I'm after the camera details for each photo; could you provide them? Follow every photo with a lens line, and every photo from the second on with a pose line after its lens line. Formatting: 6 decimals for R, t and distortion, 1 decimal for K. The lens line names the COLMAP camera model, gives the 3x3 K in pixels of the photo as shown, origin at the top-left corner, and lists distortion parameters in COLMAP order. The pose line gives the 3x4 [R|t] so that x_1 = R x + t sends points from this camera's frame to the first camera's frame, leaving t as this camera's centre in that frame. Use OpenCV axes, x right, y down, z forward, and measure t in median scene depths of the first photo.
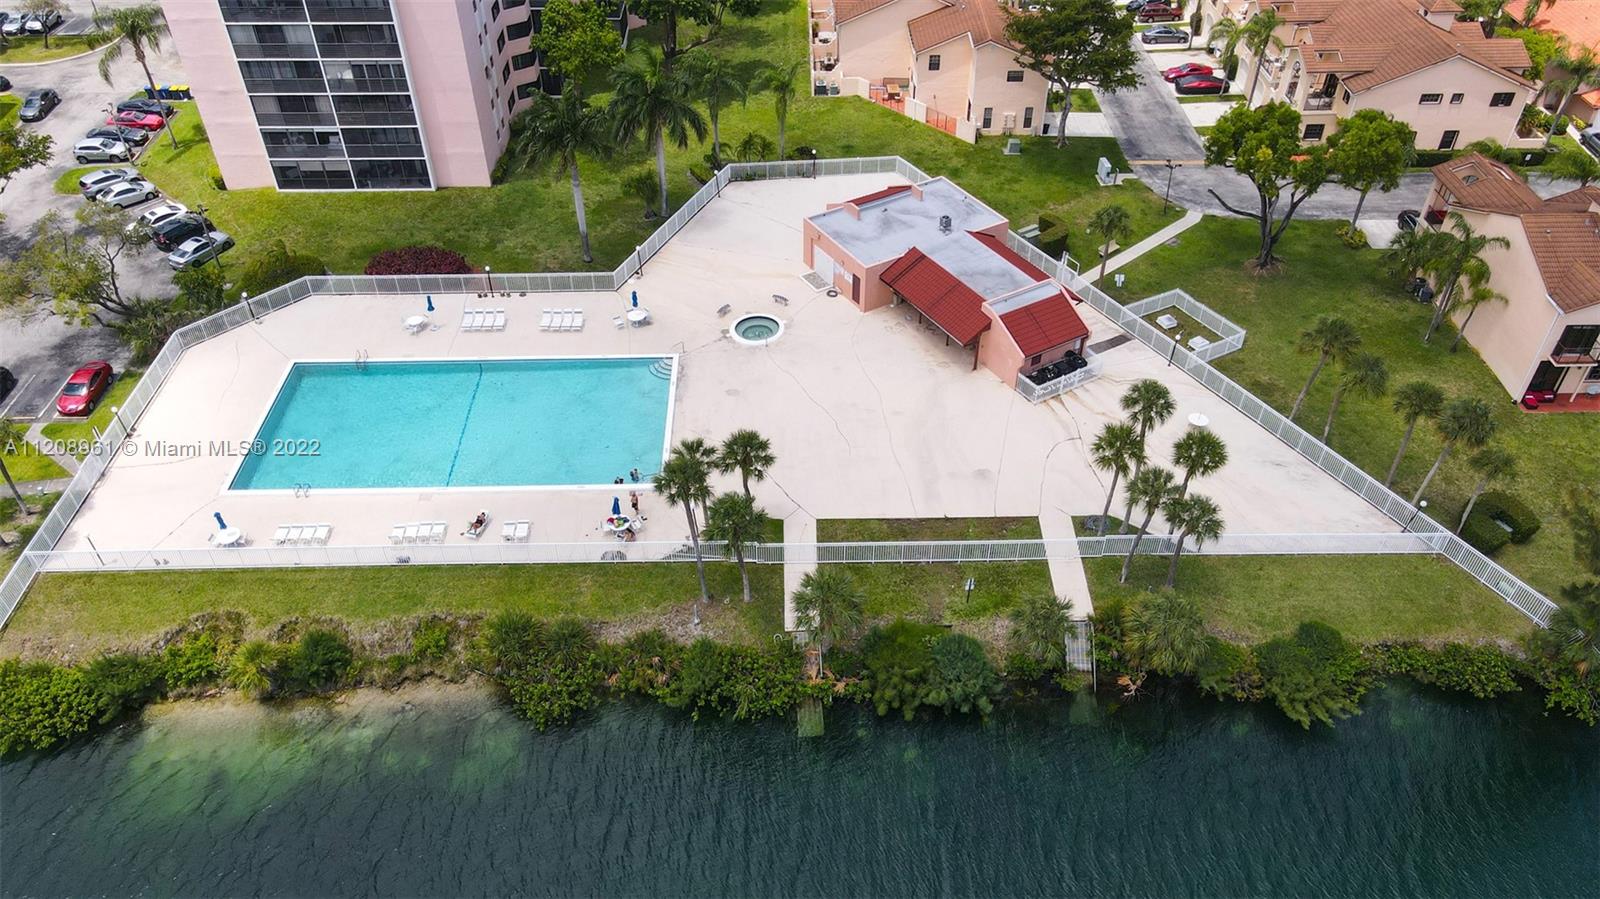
lens RADIAL K [[1212.5, 0, 798.1], [0, 1212.5, 459.6], [0, 0, 1]] dist [0.000566, 0.037322]
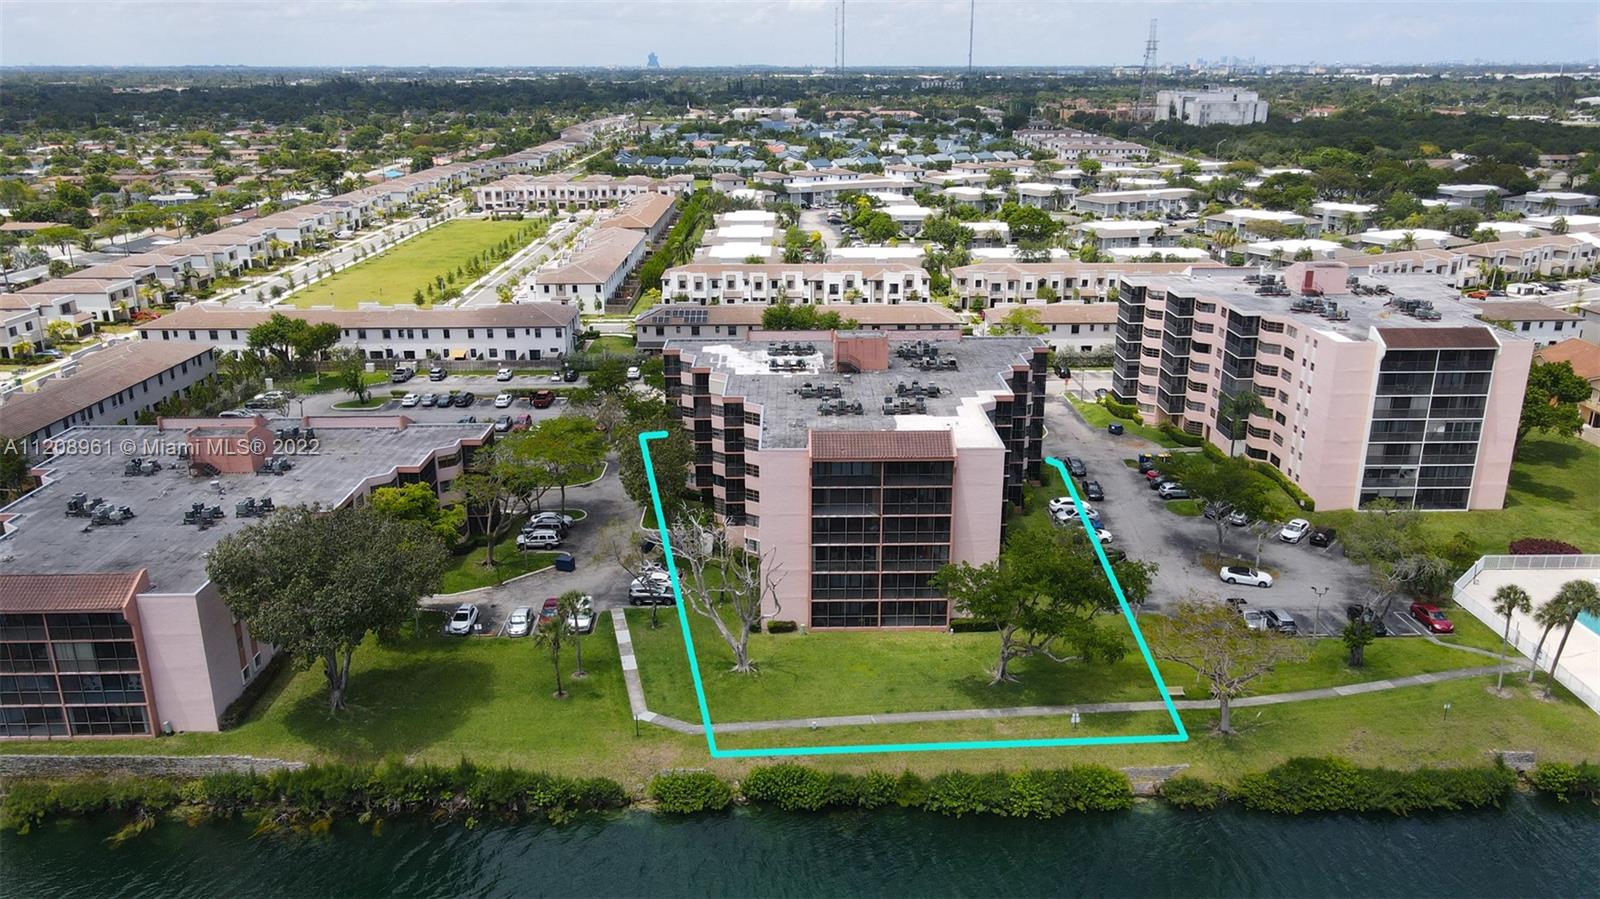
lens RADIAL K [[1212.5, 0, 806.6], [0, 1212.5, 449.5], [0, 0, 1]] dist [0.000566, 0.037322]
pose [[0.999960, -0.001177, -0.008915, -1.310570], [-0.002412, 0.919962, -0.392001, 0.330615], [0.008663, 0.392007, 0.919921, -0.407074]]
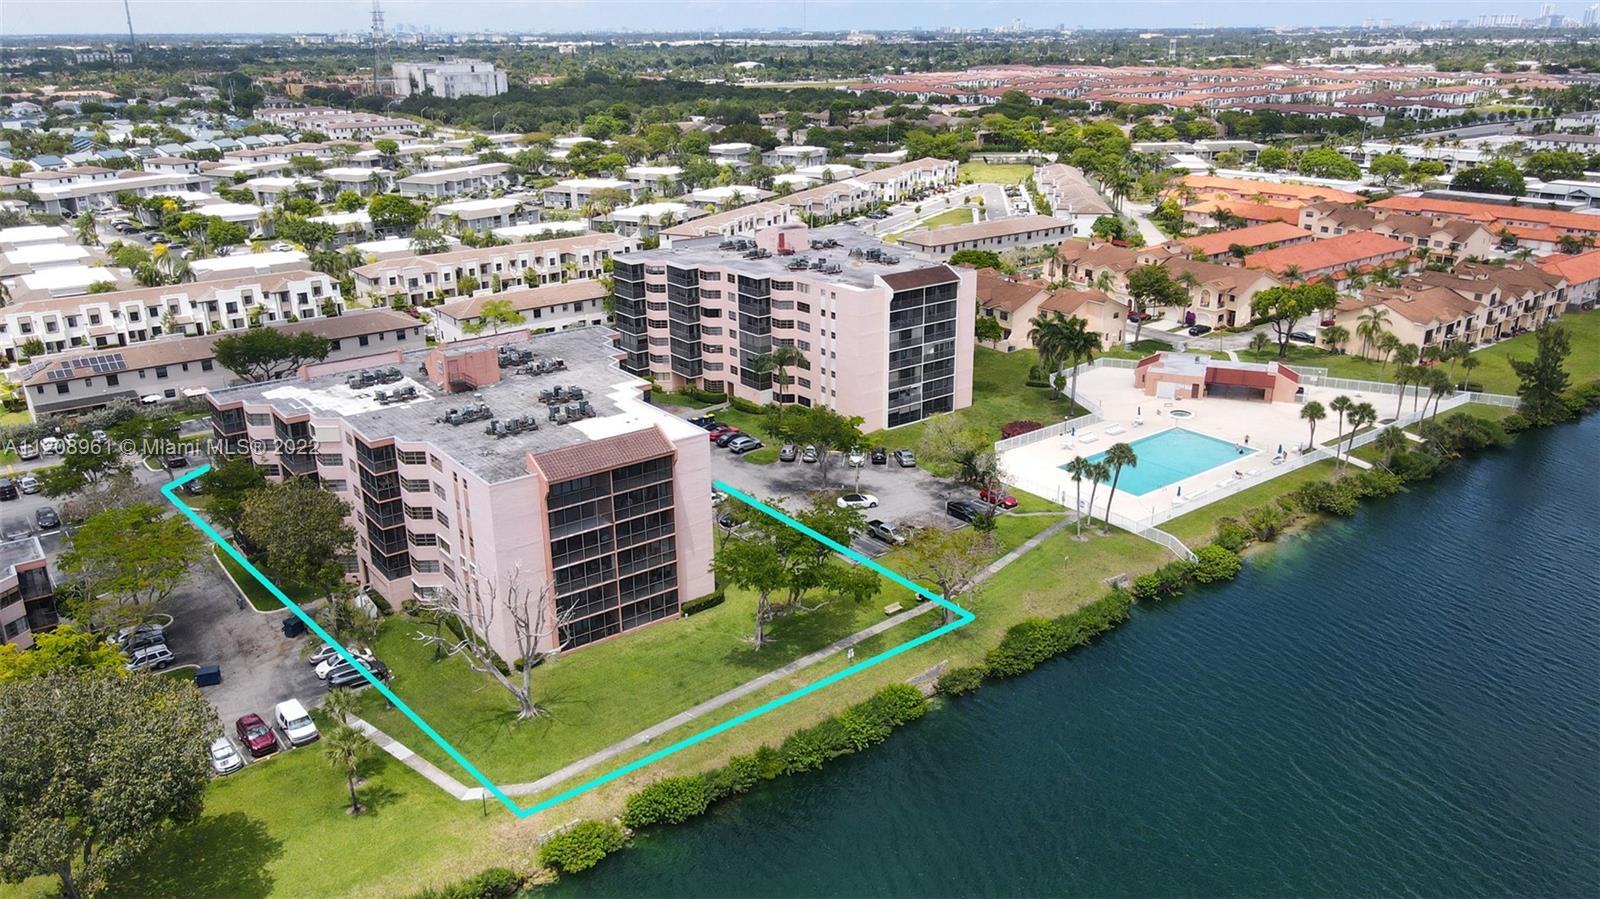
lens RADIAL K [[1212.5, 0, 805.5], [0, 1212.5, 461.7], [0, 0, 1]] dist [0.000566, 0.037322]
pose [[0.799178, -0.212991, 0.562094, -1.830798], [0.400056, 0.886401, -0.232915, 0.203548], [-0.448631, 0.411009, 0.793600, -0.326715]]
